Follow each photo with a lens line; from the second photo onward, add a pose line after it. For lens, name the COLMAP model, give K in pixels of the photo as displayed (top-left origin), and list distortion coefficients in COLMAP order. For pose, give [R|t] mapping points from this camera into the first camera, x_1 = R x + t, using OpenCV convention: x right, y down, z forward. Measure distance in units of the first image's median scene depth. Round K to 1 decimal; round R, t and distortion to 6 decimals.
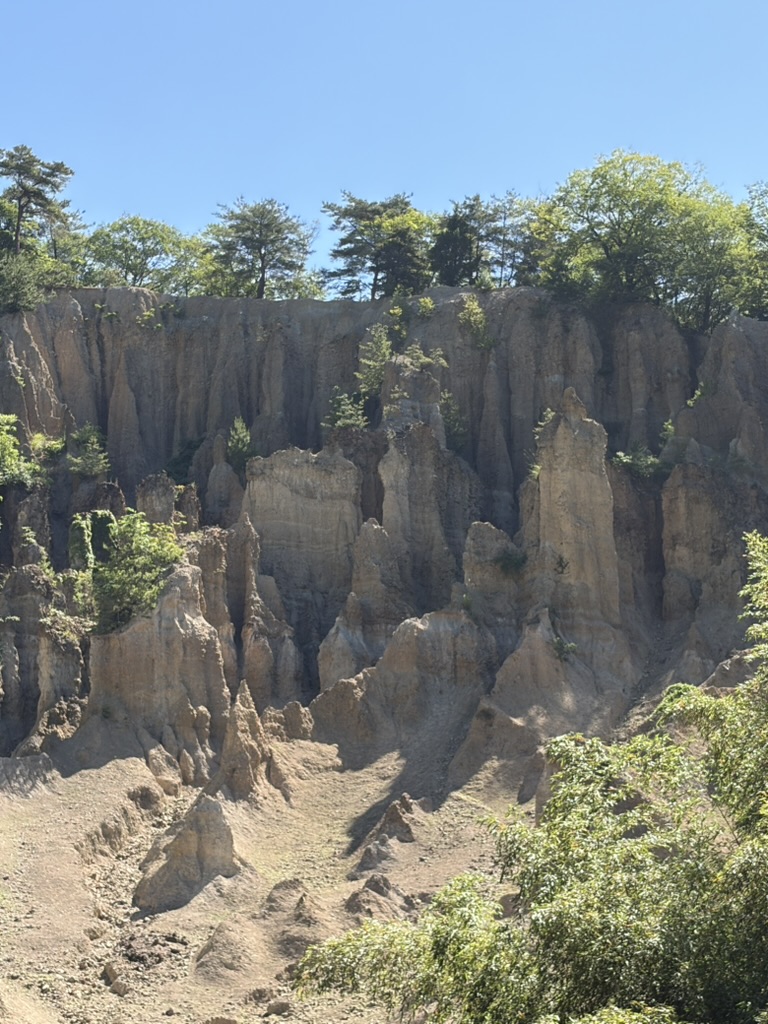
lens RADIAL K [[2334.8, 0, 381.1], [0, 2334.8, 502.8], [0, 0, 1]] dist [0.292164, 0.000000]
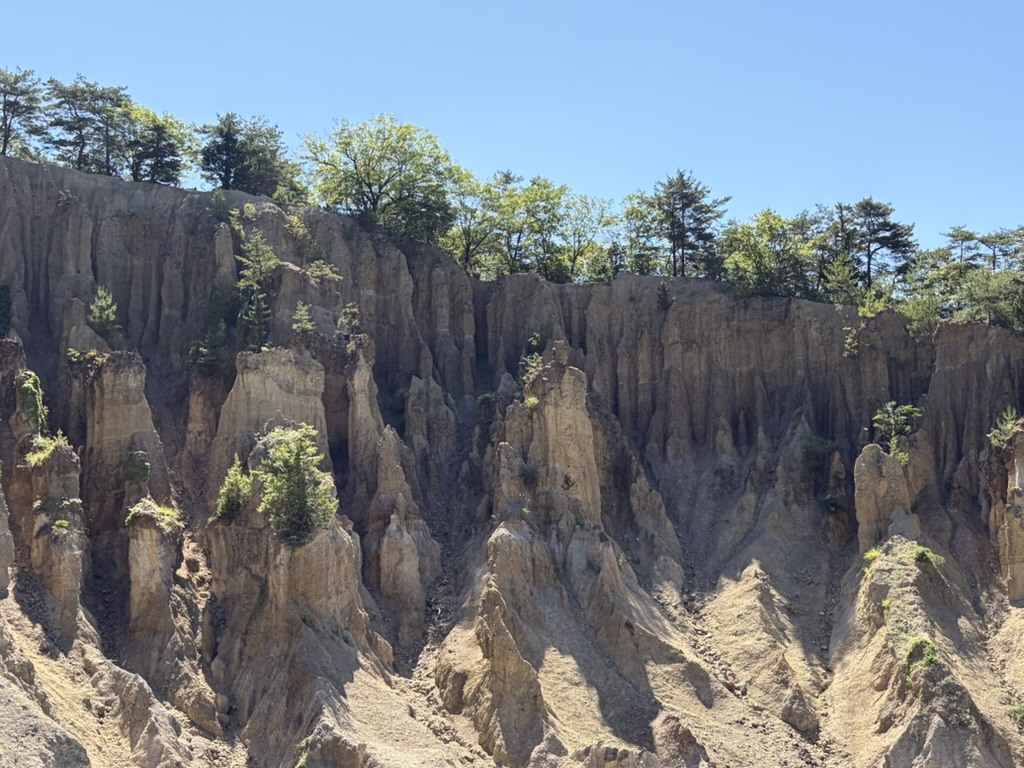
lens RADIAL K [[1422.1, 0, 506.2], [0, 1422.1, 388.4], [0, 0, 1]] dist [0.172947, 0.000000]
pose [[0.719158, 0.067093, 0.691599, -0.392131], [-0.132518, 0.990302, 0.041729, -0.042344], [-0.682092, -0.121659, 0.721075, 0.371356]]
